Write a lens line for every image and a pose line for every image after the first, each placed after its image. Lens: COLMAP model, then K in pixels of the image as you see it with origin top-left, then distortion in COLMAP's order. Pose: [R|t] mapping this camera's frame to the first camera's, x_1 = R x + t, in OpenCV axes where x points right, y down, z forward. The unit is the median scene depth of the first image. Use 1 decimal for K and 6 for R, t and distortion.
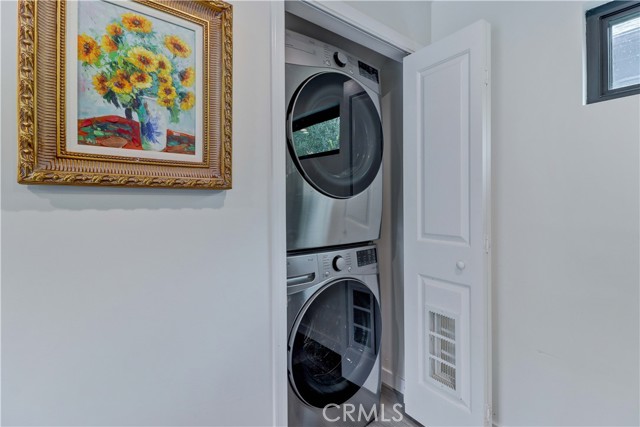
lens RADIAL K [[302.9, 0, 320.3], [0, 302.9, 210.7], [0, 0, 1]] dist [0.004412, 0.000799]
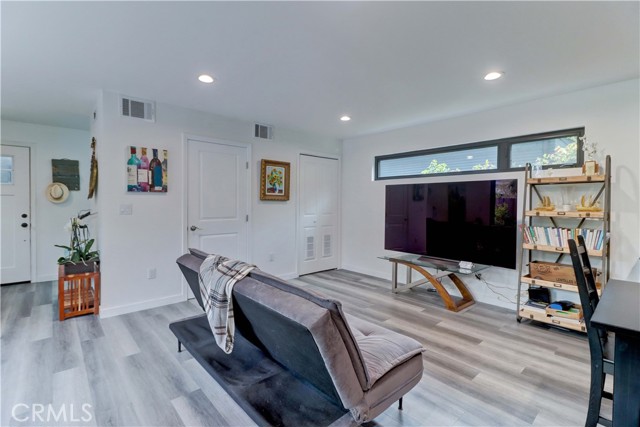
lens RADIAL K [[302.9, 0, 320.0], [0, 302.9, 212.9], [0, 0, 1]] dist [0.004412, 0.000799]
pose [[0.997100, 0.021701, 0.072948, -0.165530], [-0.022746, 0.999650, 0.013523, 0.057227], [-0.072629, -0.015143, 0.997244, -4.264454]]
